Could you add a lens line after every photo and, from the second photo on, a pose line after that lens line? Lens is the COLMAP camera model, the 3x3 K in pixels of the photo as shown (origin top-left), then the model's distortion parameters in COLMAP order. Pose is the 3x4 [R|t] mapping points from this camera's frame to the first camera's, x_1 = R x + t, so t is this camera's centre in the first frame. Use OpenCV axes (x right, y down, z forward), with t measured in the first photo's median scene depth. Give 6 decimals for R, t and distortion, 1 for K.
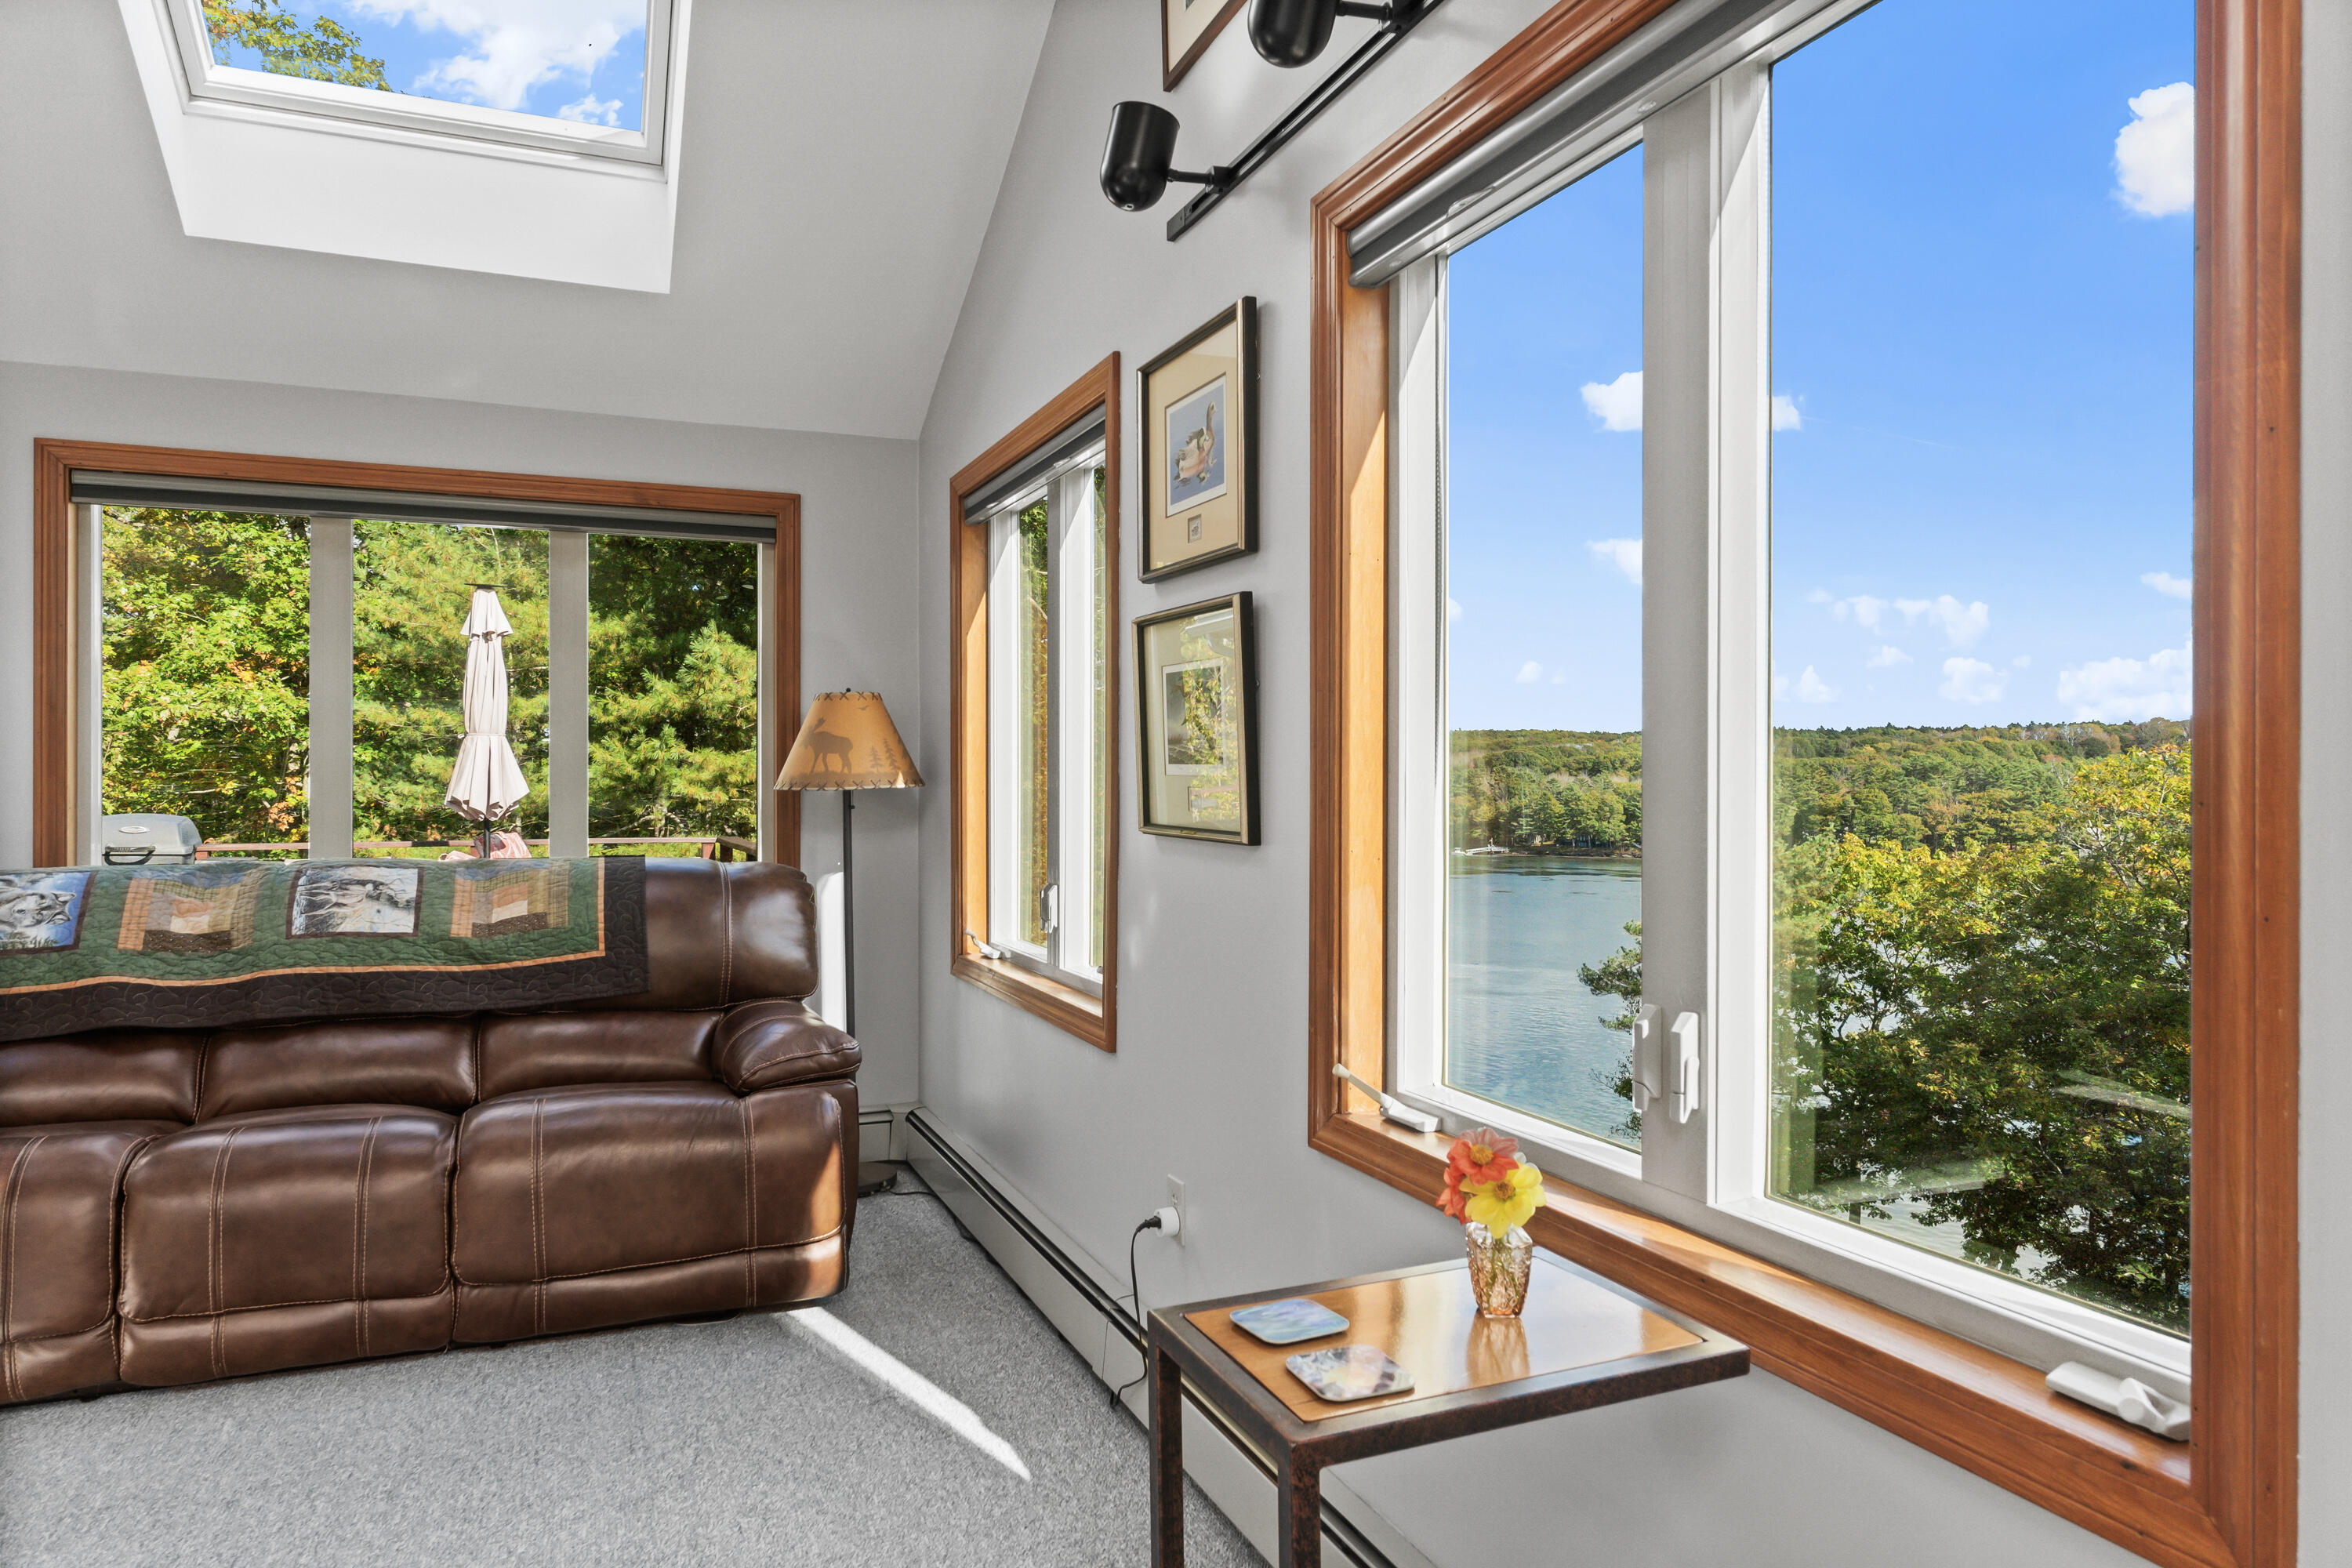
lens RADIAL K [[1438.9, 0, 1176.0], [0, 1438.9, 784.0], [0, 0, 1]] dist [-0.004803, -0.001378]
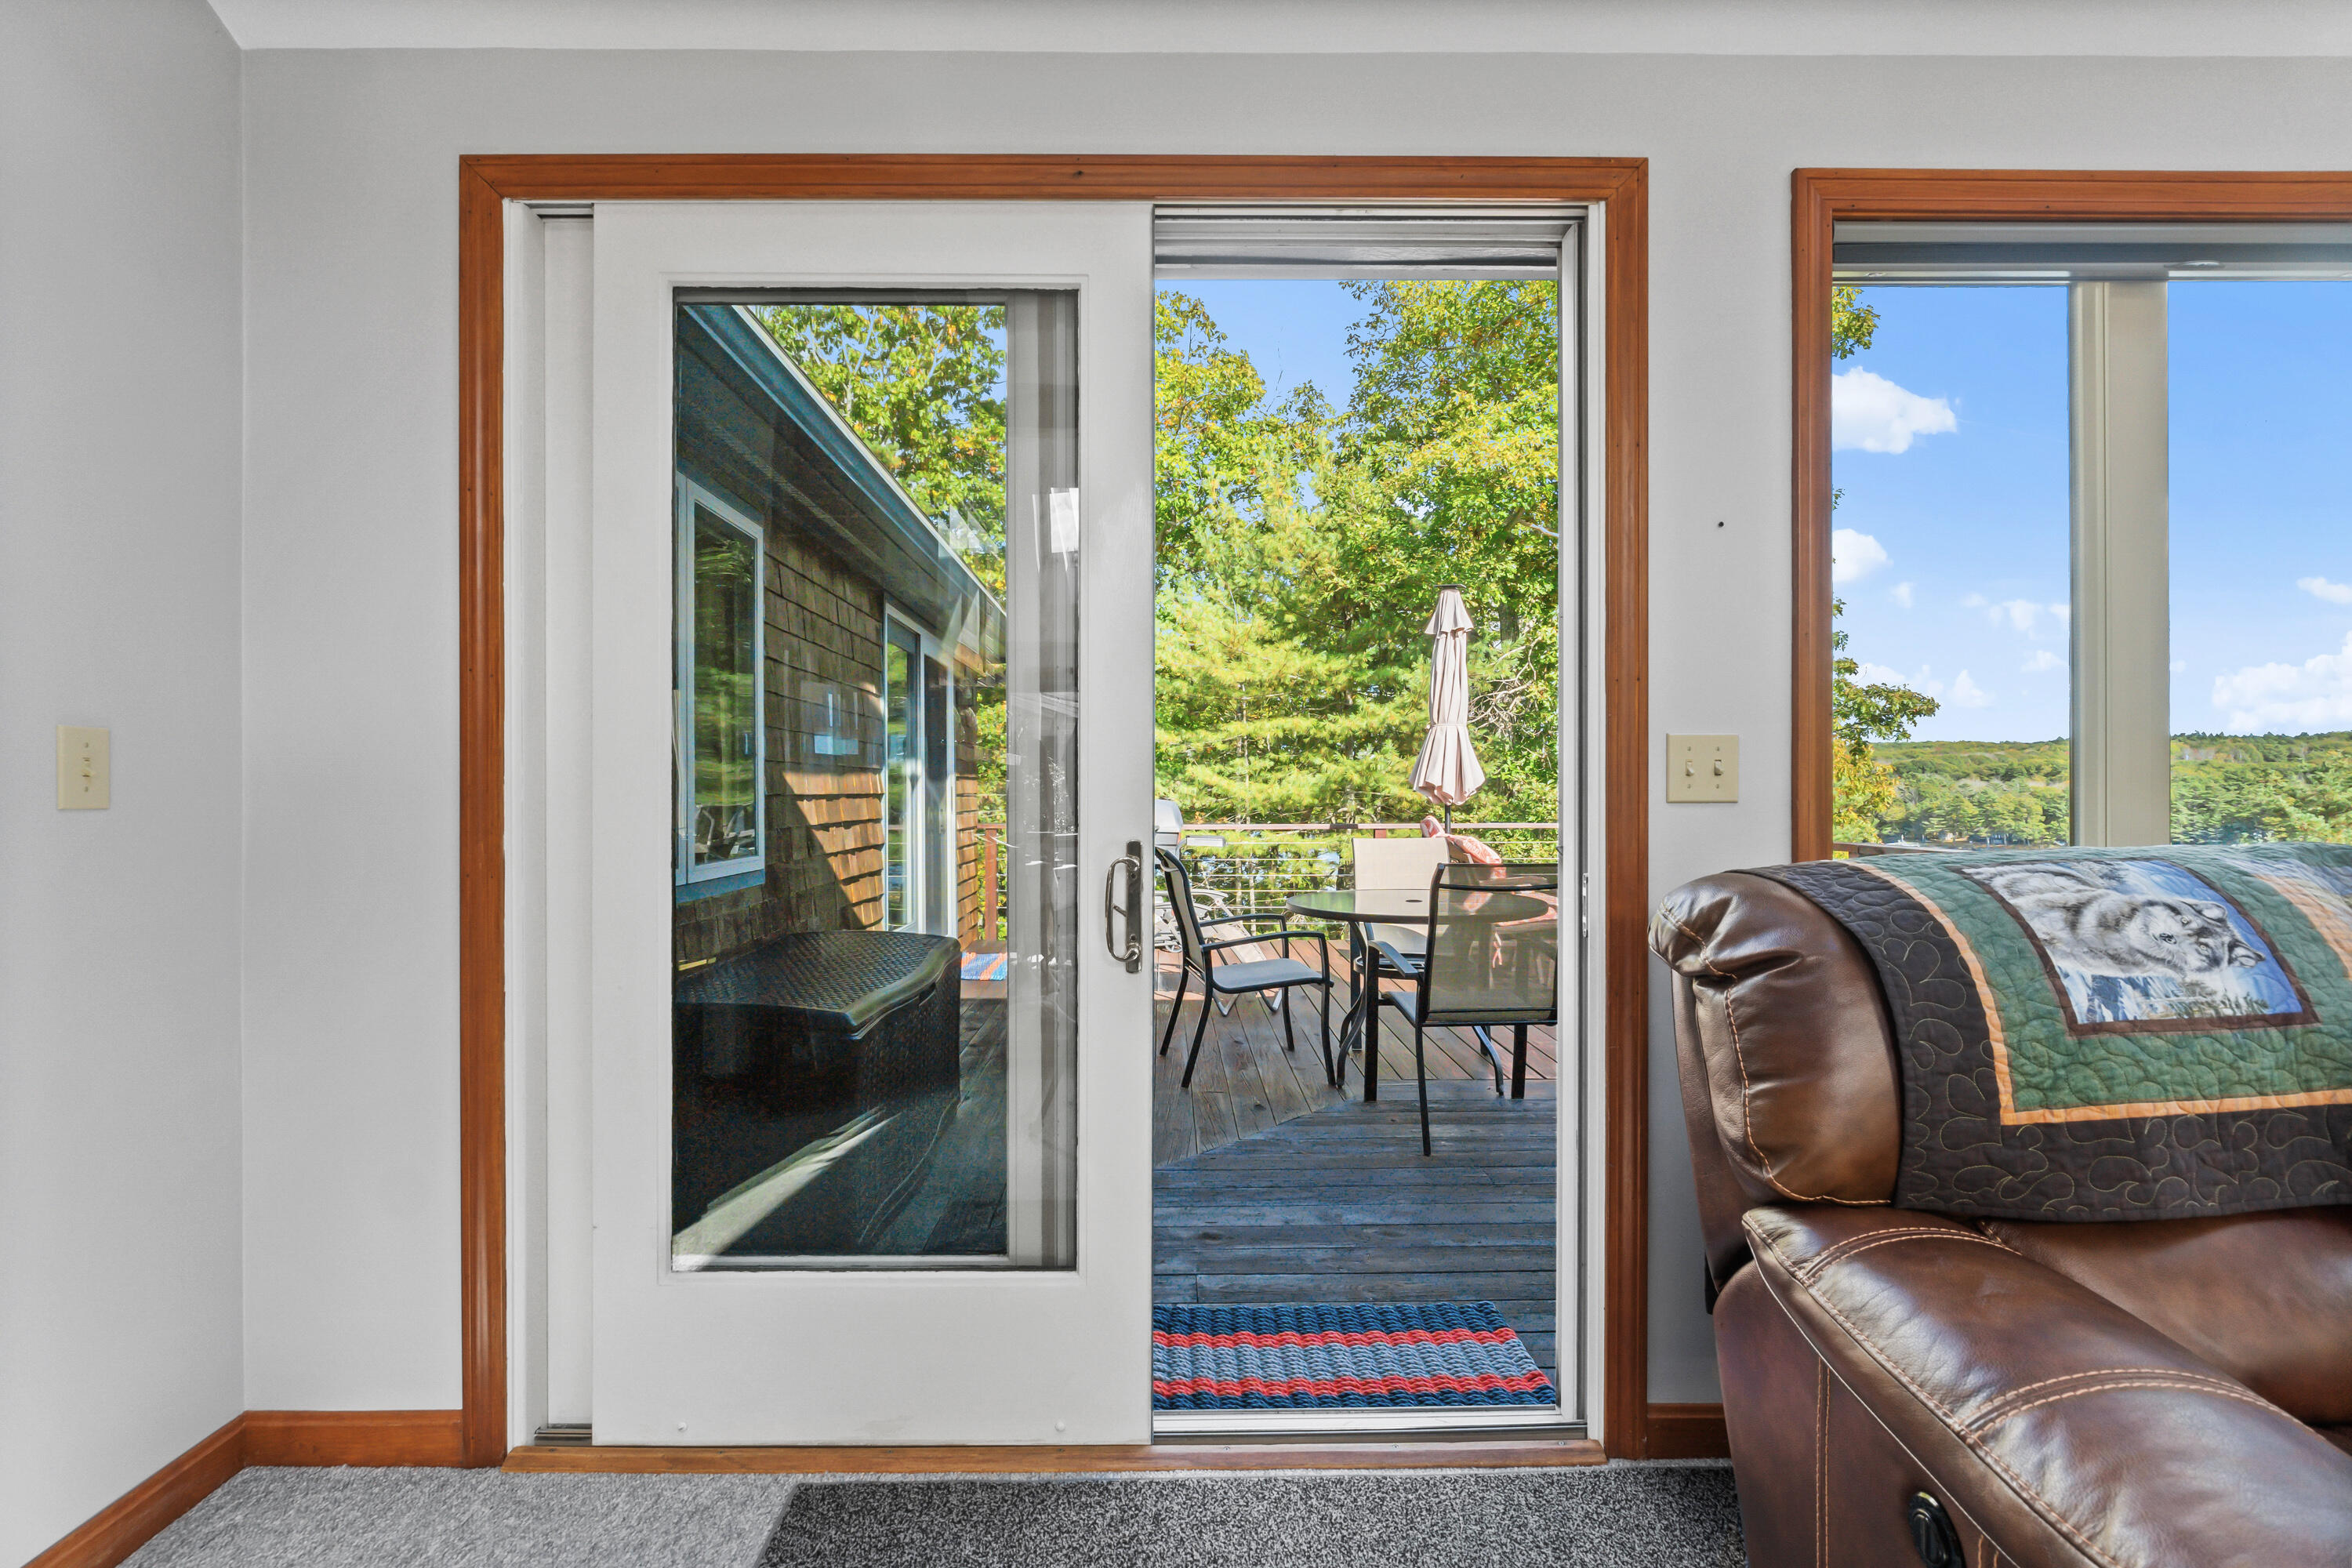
lens RADIAL K [[1035.5, 0, 1171.5], [0, 1035.5, 791.2], [0, 0, 1]] dist [-0.006225, 0.000295]
pose [[0.922953, -0.001848, -0.384909, -0.876219], [0.002368, 0.999997, 0.000876, 0.032272], [0.384906, -0.001720, 0.922954, 0.473789]]
